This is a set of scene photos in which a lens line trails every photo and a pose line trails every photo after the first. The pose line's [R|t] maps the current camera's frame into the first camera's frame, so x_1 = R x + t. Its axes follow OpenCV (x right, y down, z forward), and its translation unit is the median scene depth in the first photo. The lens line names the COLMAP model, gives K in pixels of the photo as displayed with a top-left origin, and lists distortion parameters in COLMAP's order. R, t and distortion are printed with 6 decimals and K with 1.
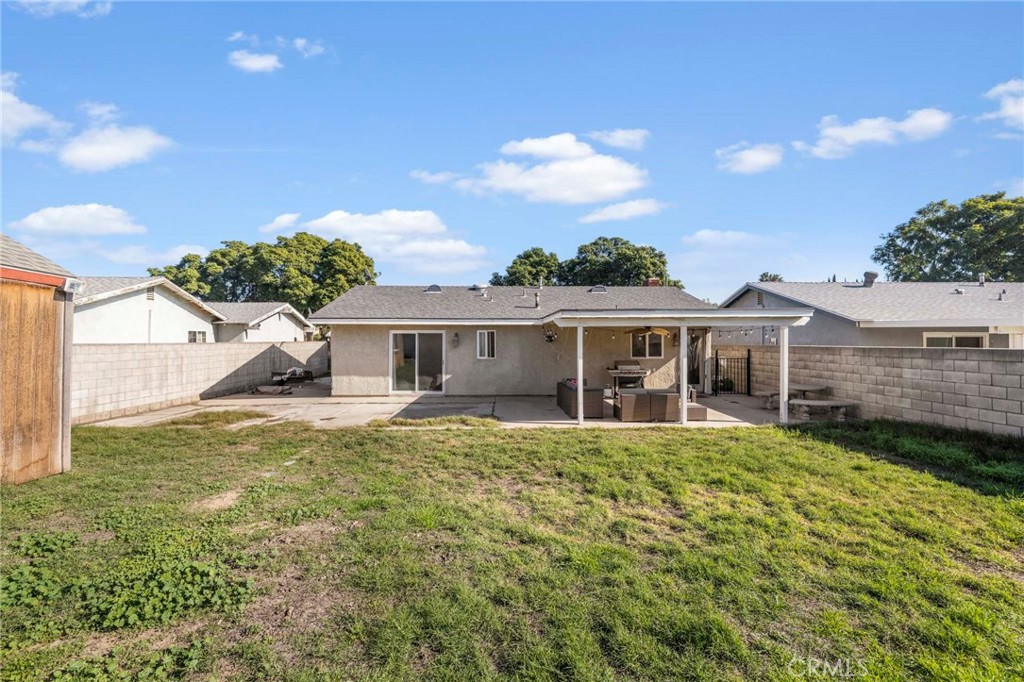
lens RADIAL K [[429.6, 0, 504.1], [0, 429.6, 338.7], [0, 0, 1]] dist [-0.001470, 0.000380]
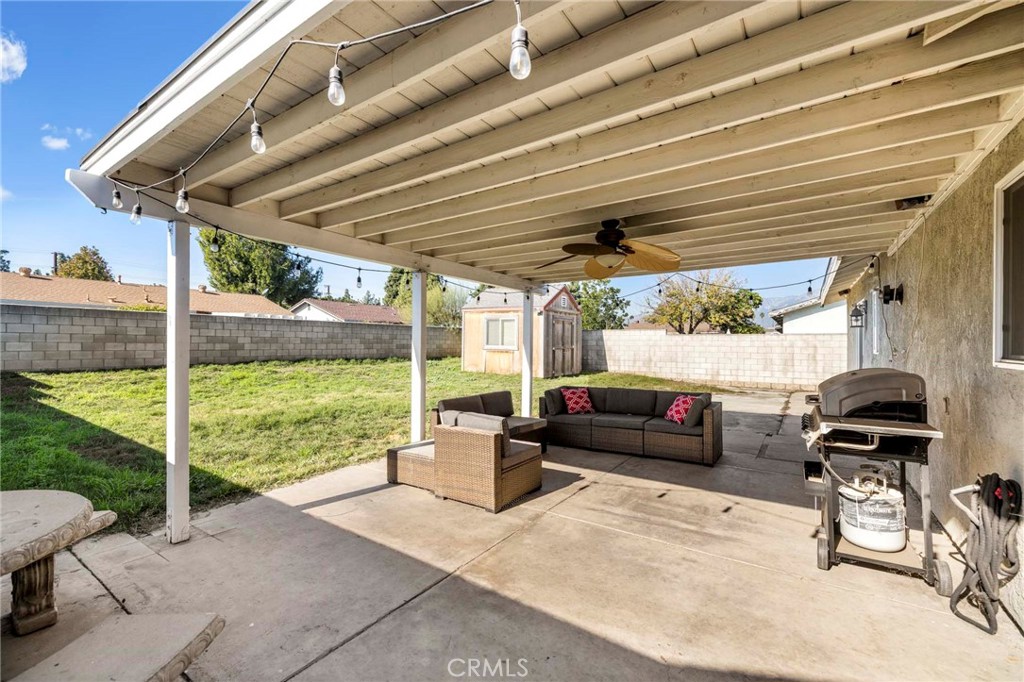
lens RADIAL K [[429.6, 0, 506.8], [0, 429.6, 340.5], [0, 0, 1]] dist [-0.001470, 0.000380]
pose [[-0.579970, -0.011541, -0.814556, 0.471409], [-0.004919, 0.999931, -0.010665, 0.036691], [0.814623, -0.002179, -0.579986, 0.857243]]
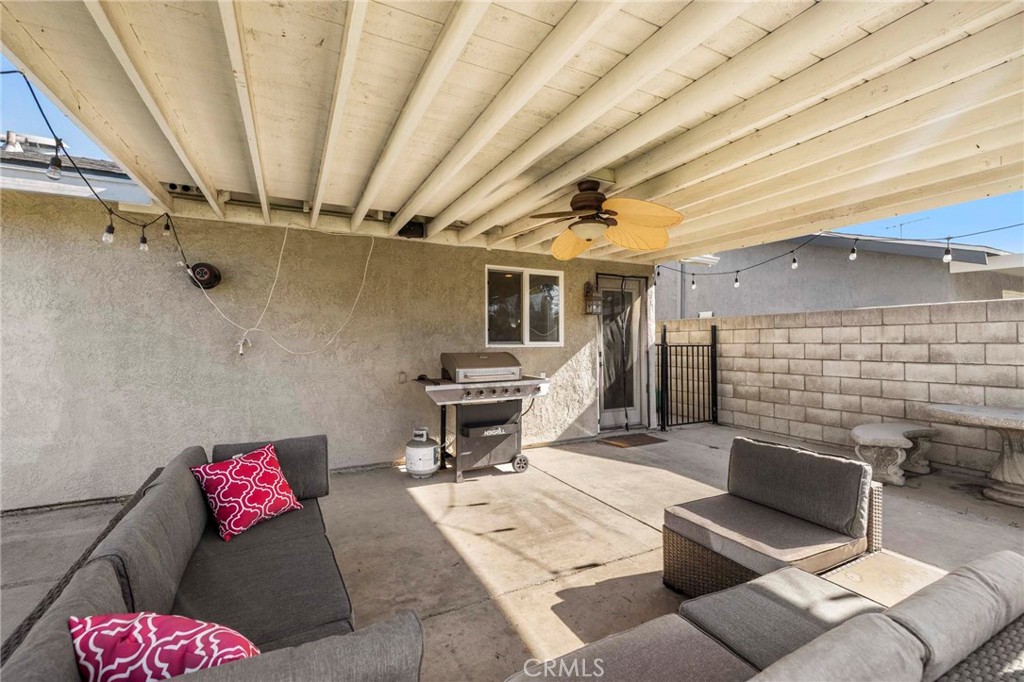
lens RADIAL K [[429.6, 0, 503.0], [0, 429.6, 341.0], [0, 0, 1]] dist [-0.001470, 0.000380]
pose [[0.905946, -0.001228, 0.423392, 0.146781], [0.001479, 0.999999, -0.000263, 0.037731], [-0.423391, 0.000864, 0.905947, 0.621484]]
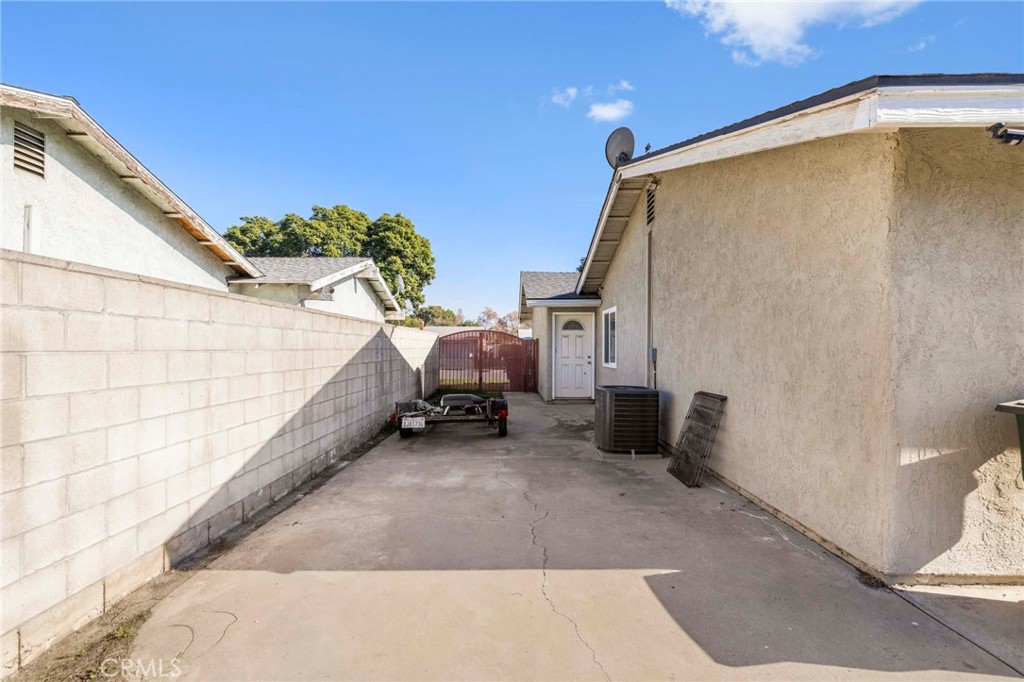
lens RADIAL K [[429.6, 0, 514.1], [0, 429.6, 356.9], [0, 0, 1]] dist [-0.001470, 0.000380]
pose [[0.999871, -0.000234, -0.016082, -0.497551], [0.000640, 0.999681, 0.025243, 0.035894], [0.016071, -0.025250, 0.999552, 0.737604]]
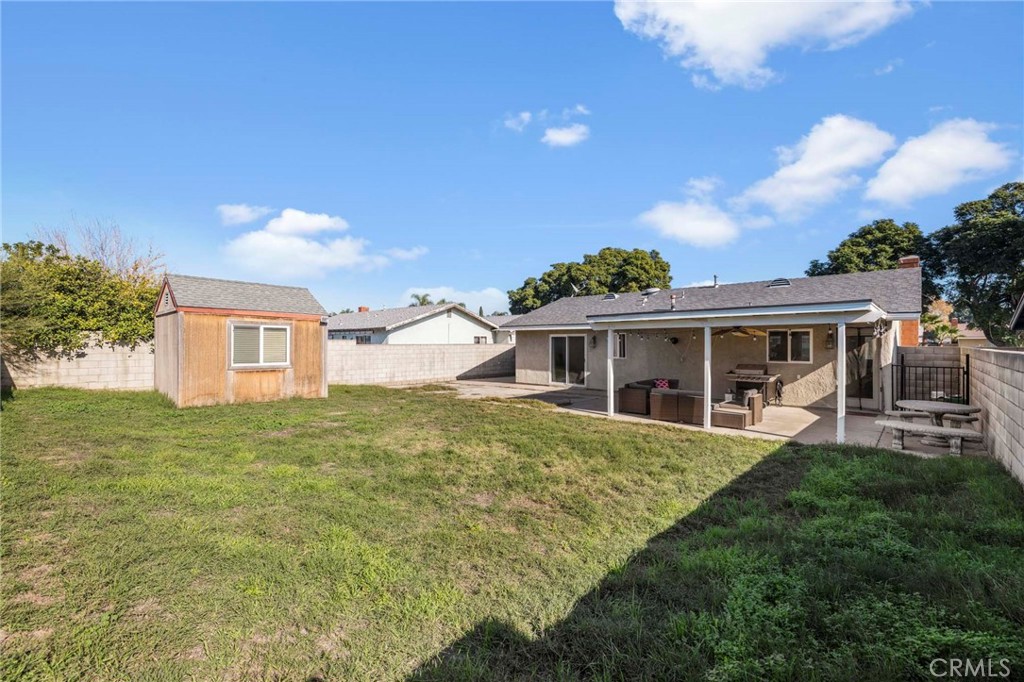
lens RADIAL K [[429.6, 0, 510.2], [0, 429.6, 344.3], [0, 0, 1]] dist [-0.001470, 0.000380]
pose [[0.718630, 0.001278, -0.695392, 0.485830], [0.003852, 0.999976, 0.005819, 0.001771], [0.695382, -0.006860, 0.718607, 0.003436]]
